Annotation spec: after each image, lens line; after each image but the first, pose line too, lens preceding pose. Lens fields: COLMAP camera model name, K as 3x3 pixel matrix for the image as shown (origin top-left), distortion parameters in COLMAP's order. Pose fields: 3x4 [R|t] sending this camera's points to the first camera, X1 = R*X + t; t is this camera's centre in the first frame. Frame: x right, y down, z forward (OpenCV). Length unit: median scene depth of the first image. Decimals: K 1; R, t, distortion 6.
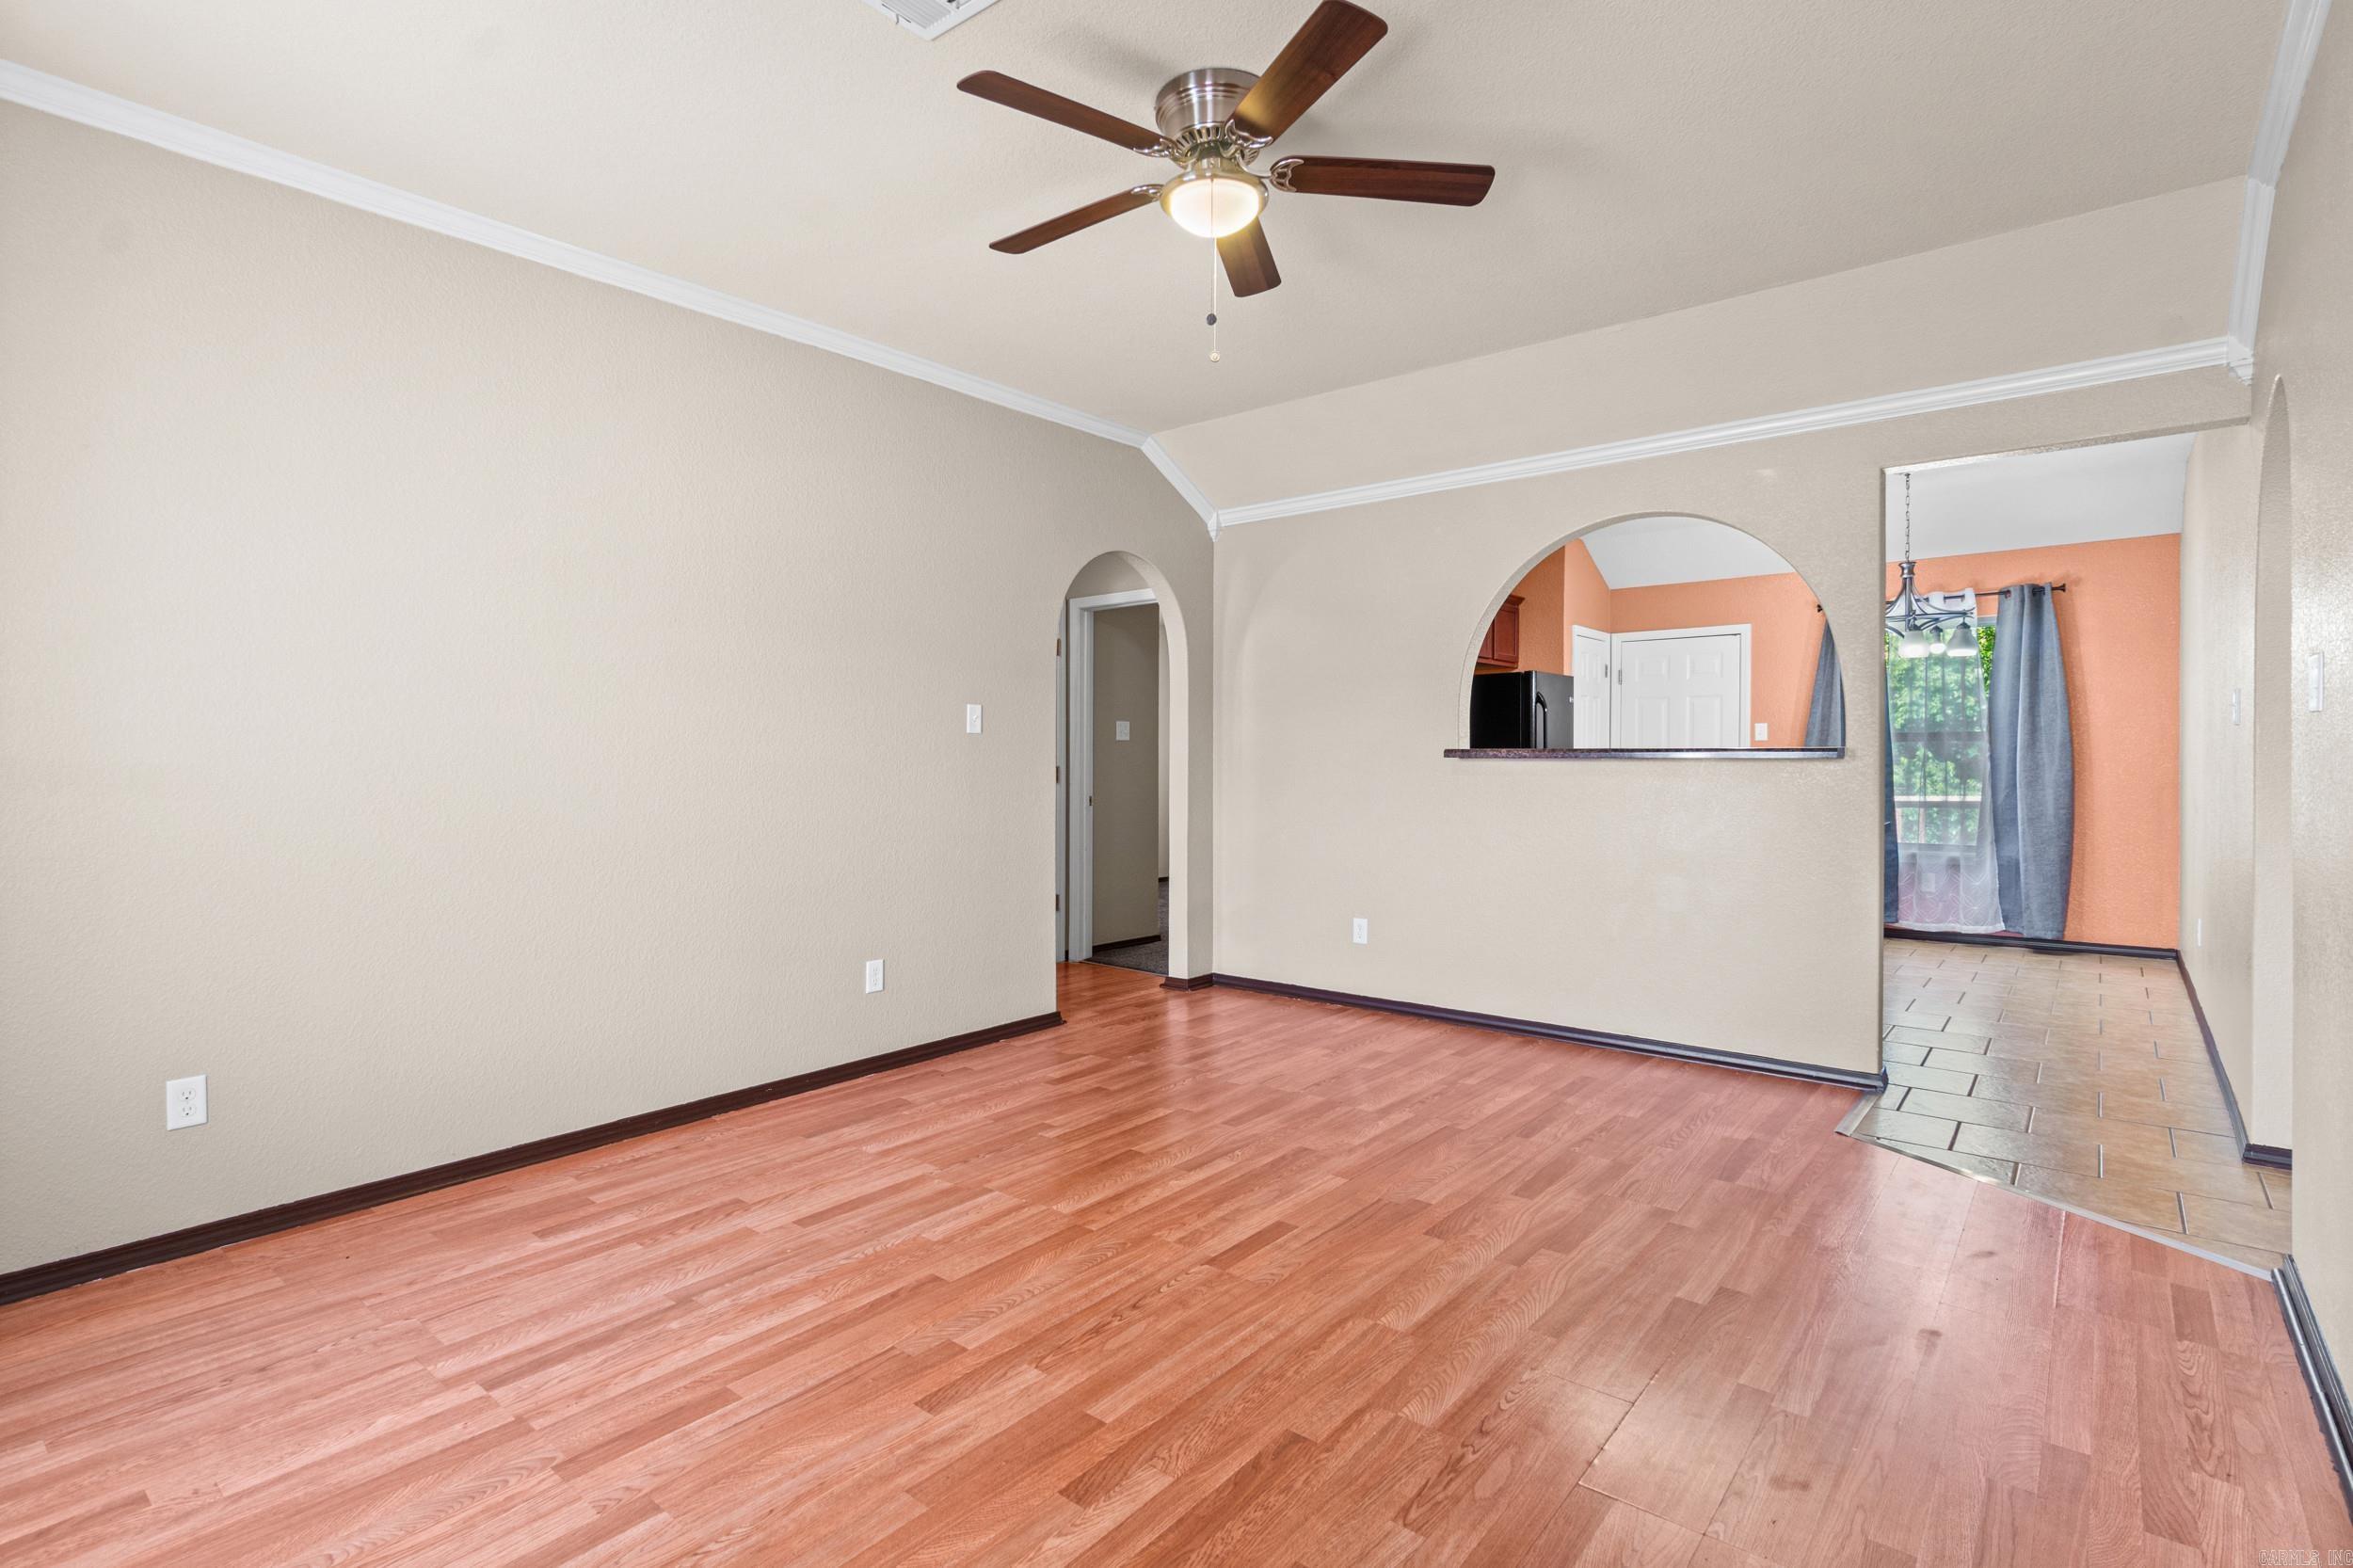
lens RADIAL K [[1138.6, 0, 1165.9], [0, 1138.6, 780.1], [0, 0, 1]] dist [-0.001995, 0.001162]
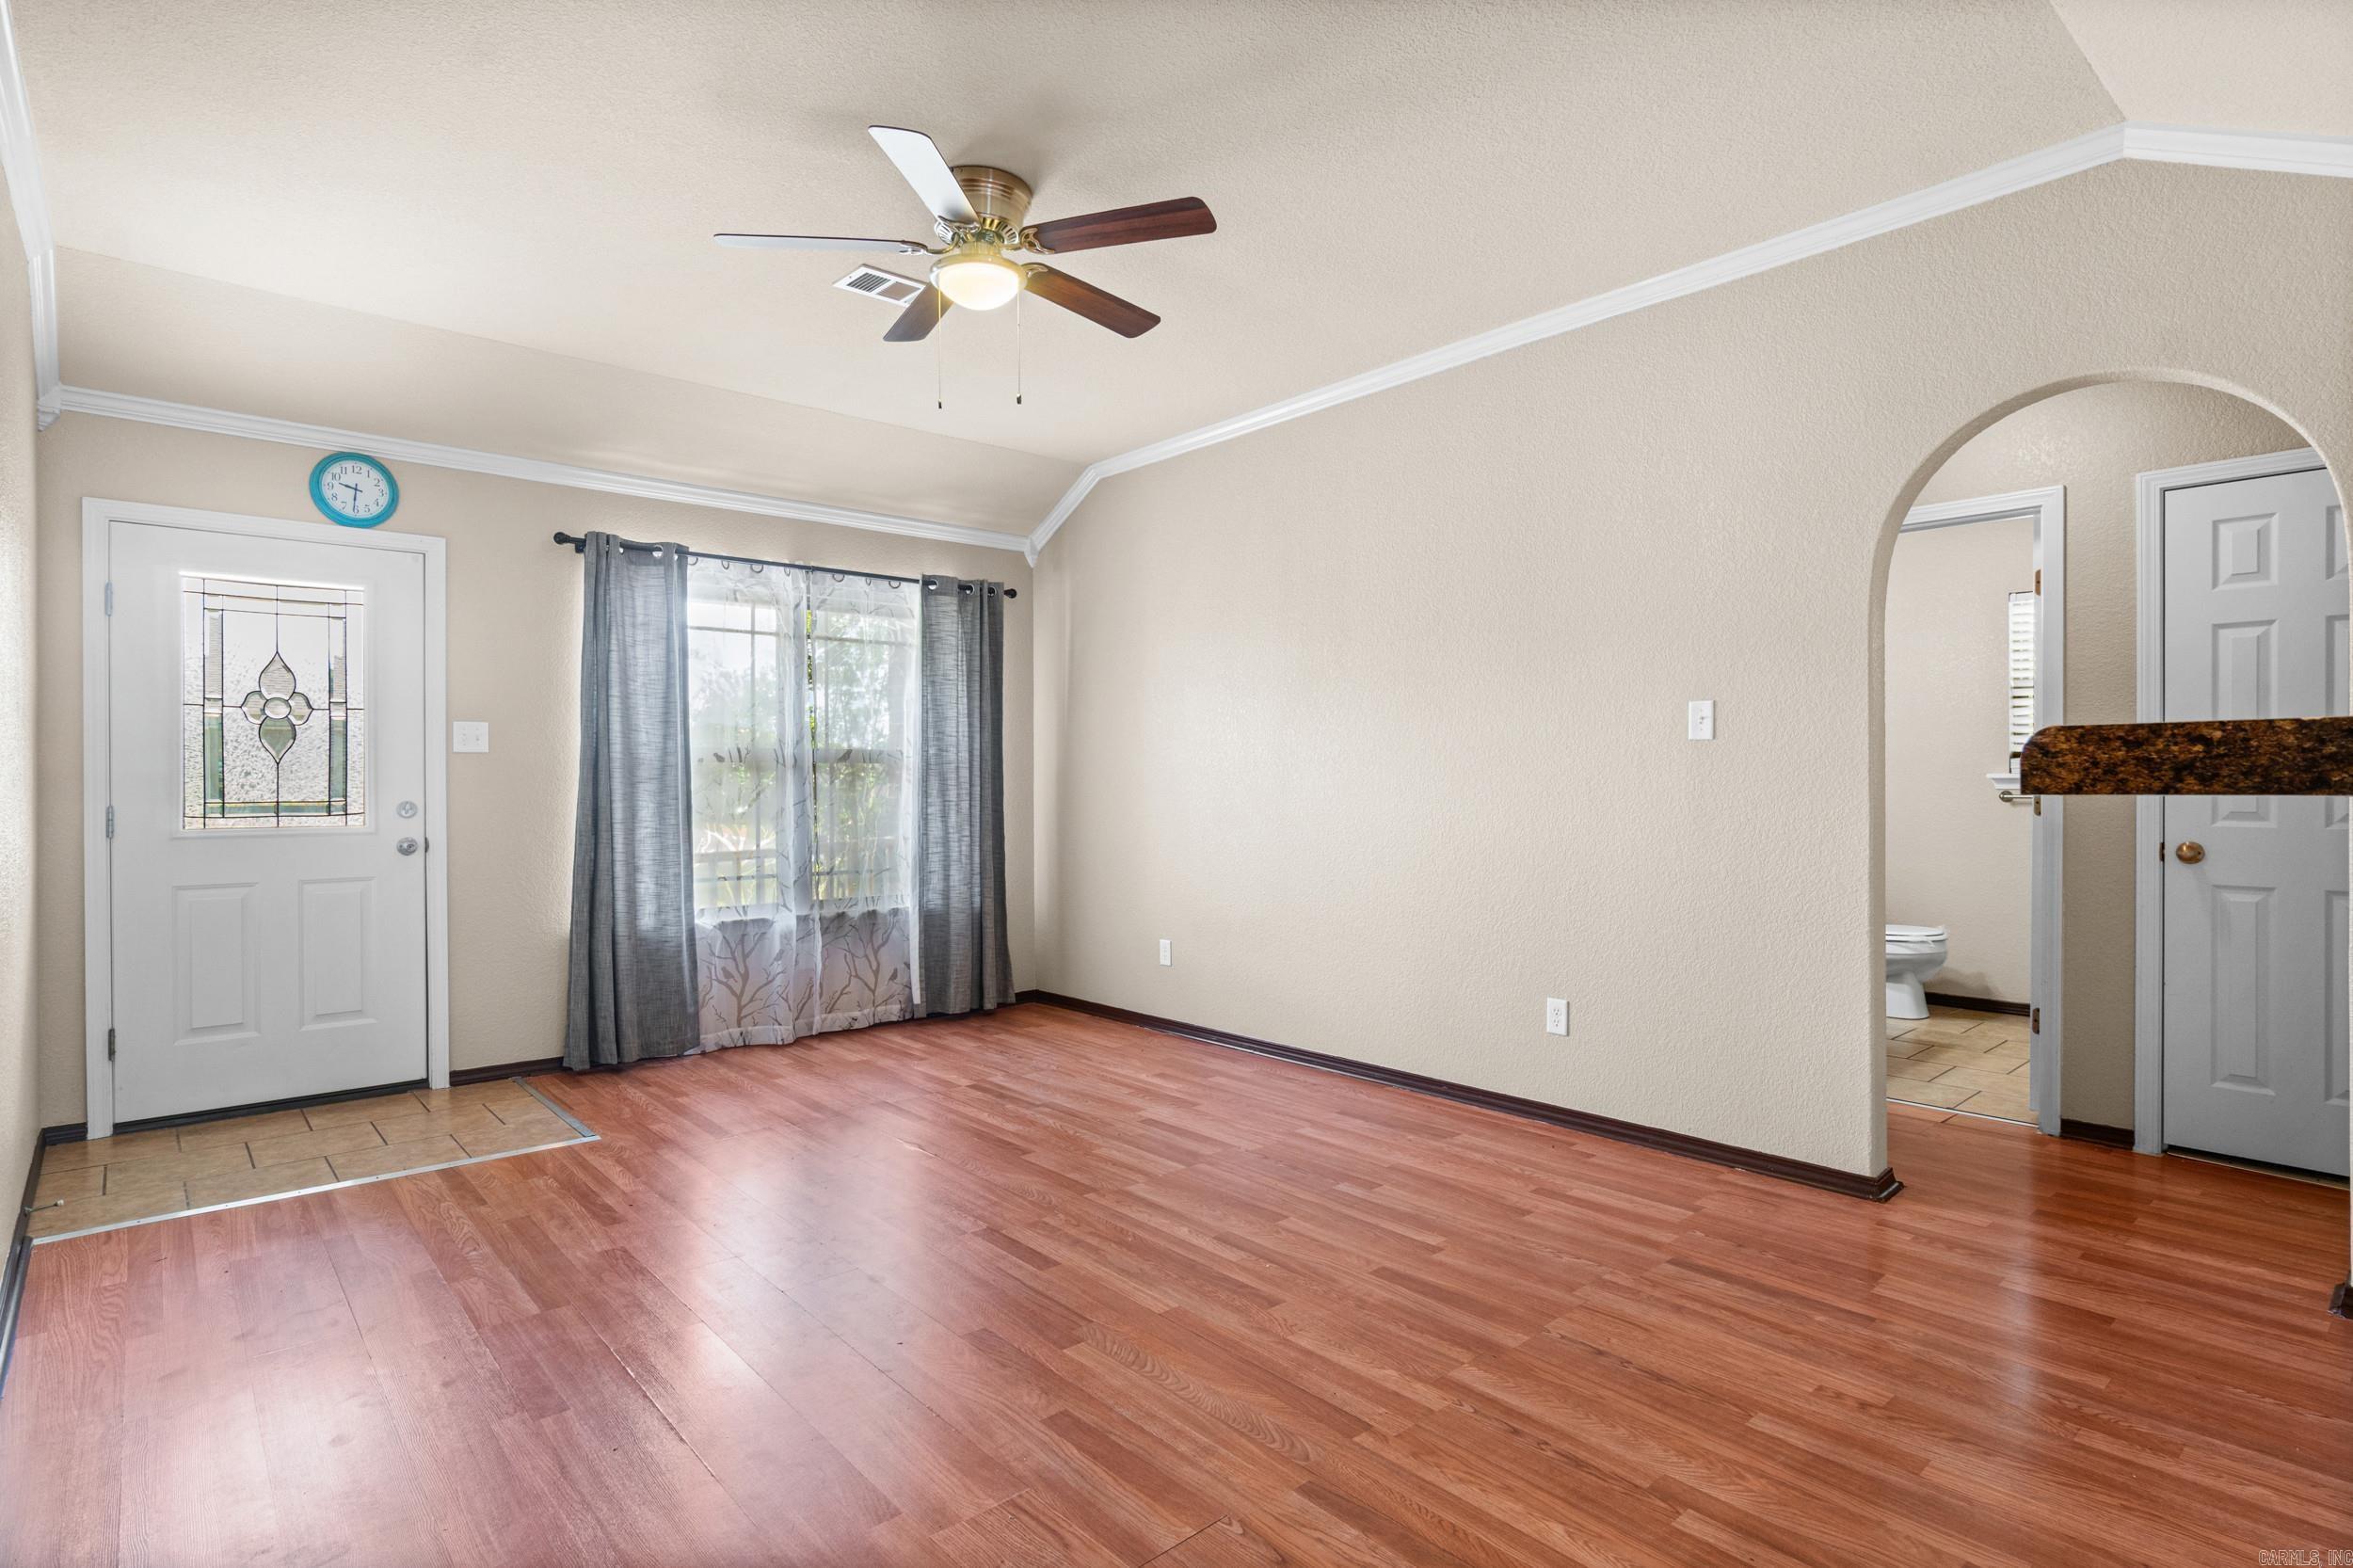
lens RADIAL K [[1193.4, 0, 1140.6], [0, 1193.4, 790.7], [0, 0, 1]] dist [-0.012742, 0.000605]
pose [[-0.179179, 0.016425, -0.983679, 0.990429], [-0.016196, 0.999676, 0.019642, -0.025029], [0.983683, 0.019451, -0.178855, 1.159228]]
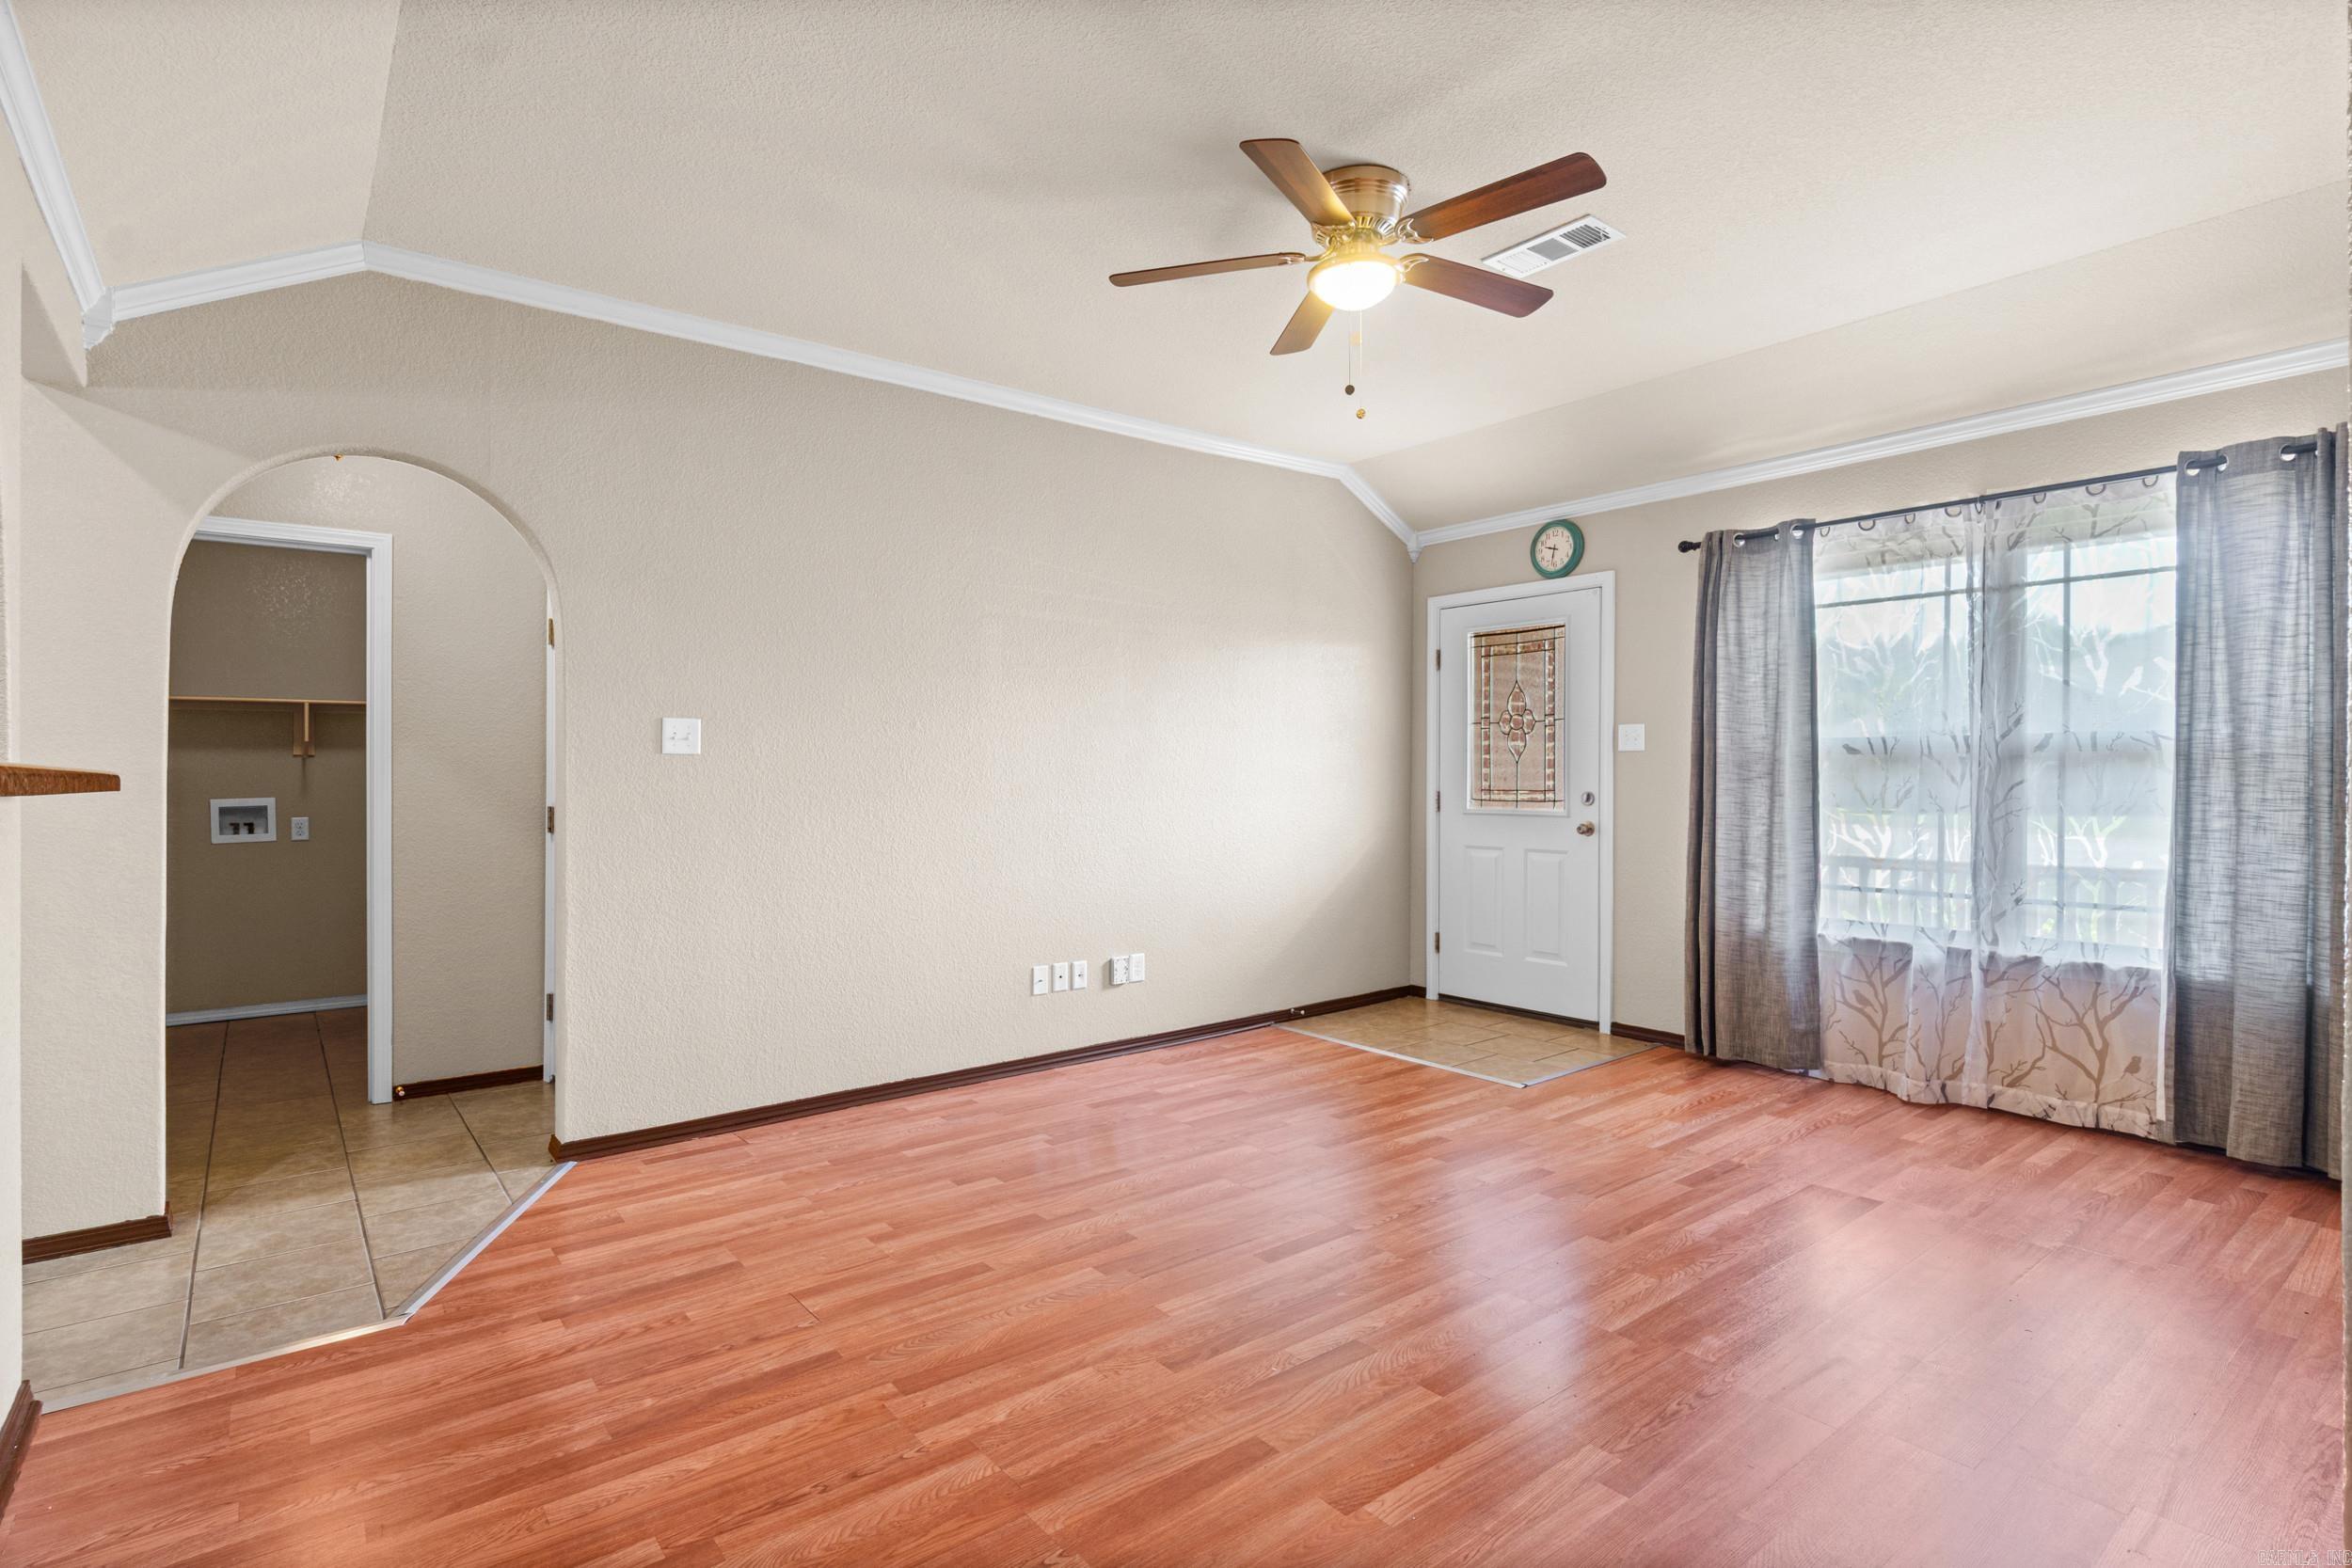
lens RADIAL K [[1138.1, 0, 1162.0], [0, 1138.1, 780.9], [0, 0, 1]] dist [-0.001995, 0.001162]
pose [[-0.975987, 0.009098, 0.217641, -0.022016], [0.014997, 0.999563, 0.025471, -0.038765], [-0.217314, 0.028124, -0.975697, 1.818033]]
